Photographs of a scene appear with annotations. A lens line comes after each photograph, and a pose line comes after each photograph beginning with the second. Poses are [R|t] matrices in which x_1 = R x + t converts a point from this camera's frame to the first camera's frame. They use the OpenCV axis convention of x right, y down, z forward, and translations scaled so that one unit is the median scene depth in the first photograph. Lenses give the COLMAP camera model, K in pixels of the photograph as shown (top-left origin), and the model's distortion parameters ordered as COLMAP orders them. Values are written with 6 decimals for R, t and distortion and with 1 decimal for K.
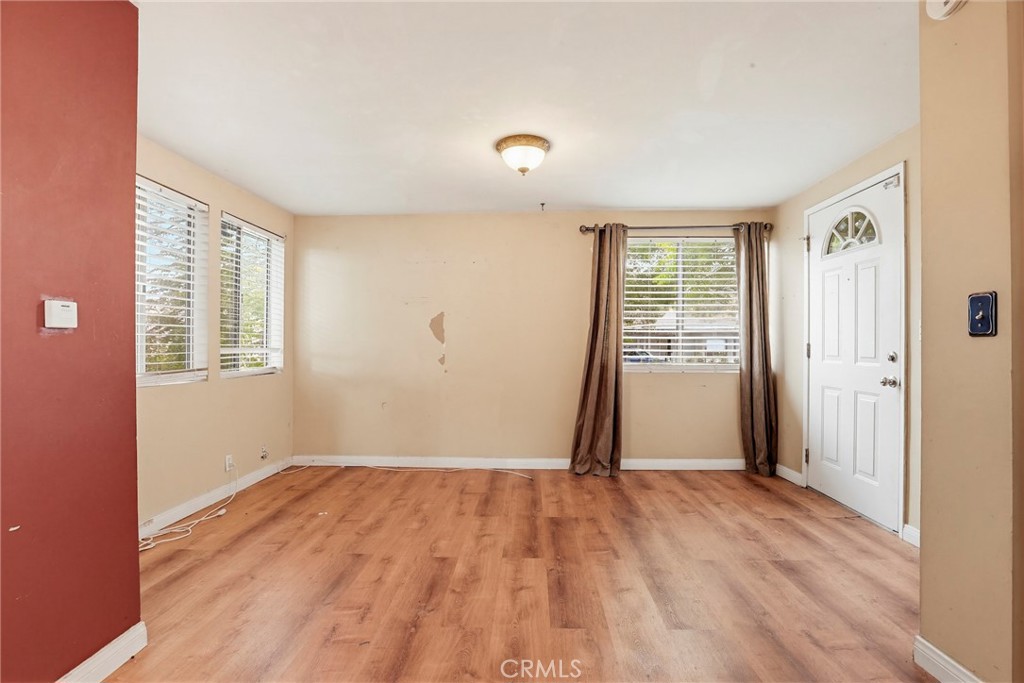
lens RADIAL K [[477.0, 0, 514.6], [0, 477.0, 339.9], [0, 0, 1]] dist [-0.026082, 0.001941]
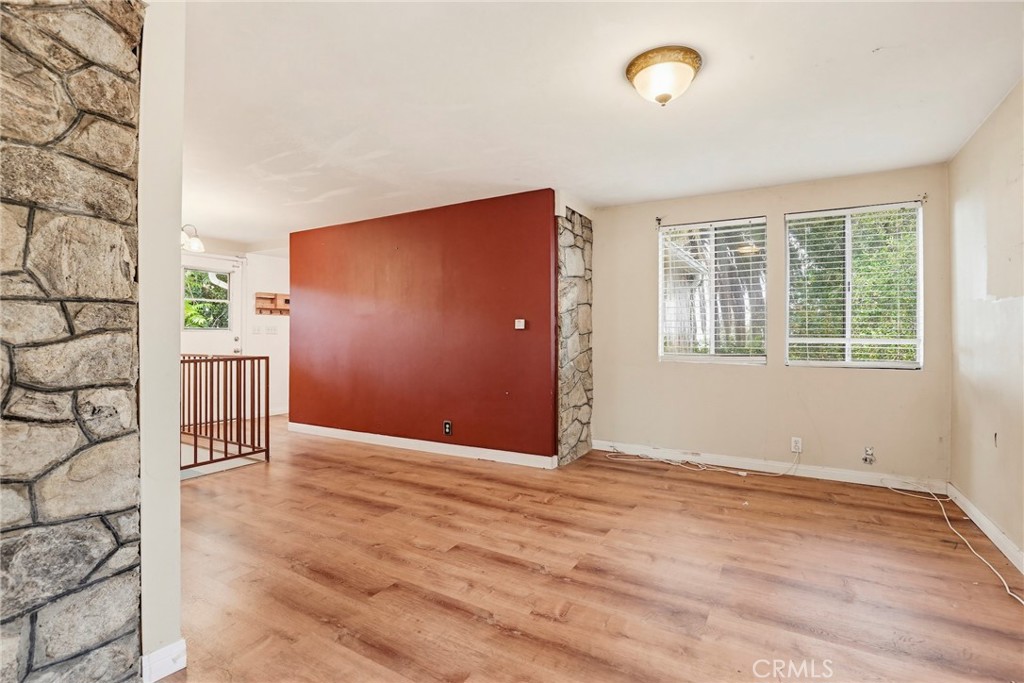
lens RADIAL K [[477.0, 0, 520.5], [0, 477.0, 332.0], [0, 0, 1]] dist [-0.026082, 0.001941]
pose [[-0.465972, -0.007460, -0.884768, 0.615799], [0.009421, 0.999866, -0.013392, 0.011586], [0.884750, -0.014576, -0.465839, 0.913095]]
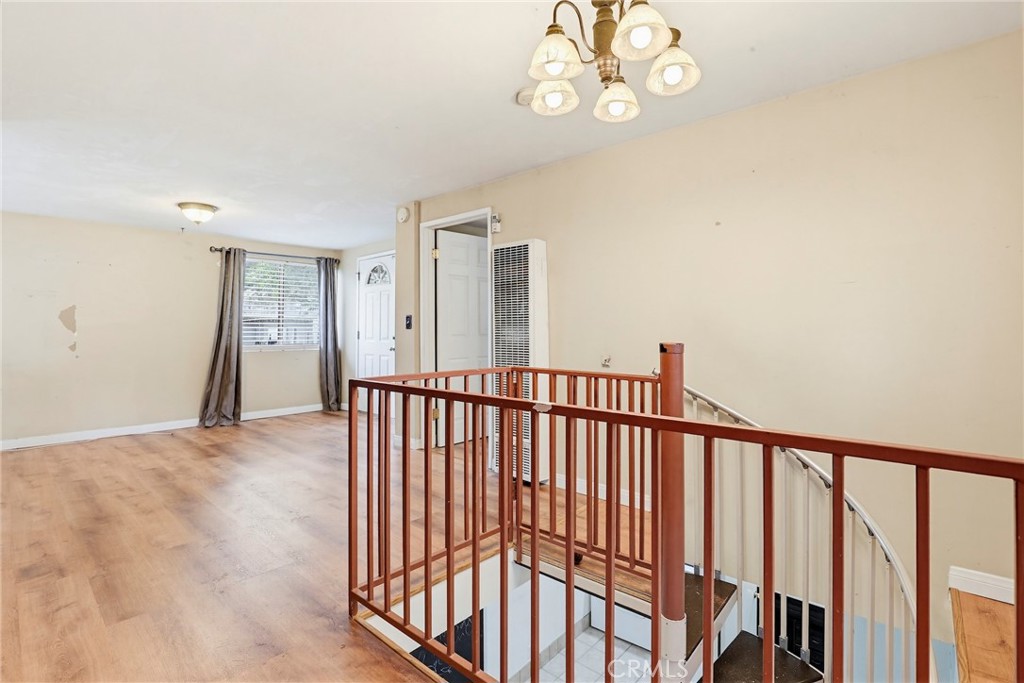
lens RADIAL K [[477.0, 0, 518.0], [0, 477.0, 321.7], [0, 0, 1]] dist [-0.026082, 0.001941]
pose [[0.636243, 0.010567, 0.771416, -0.396273], [-0.000897, 0.999916, -0.012957, -0.006020], [-0.771488, 0.007551, 0.636199, -0.632555]]
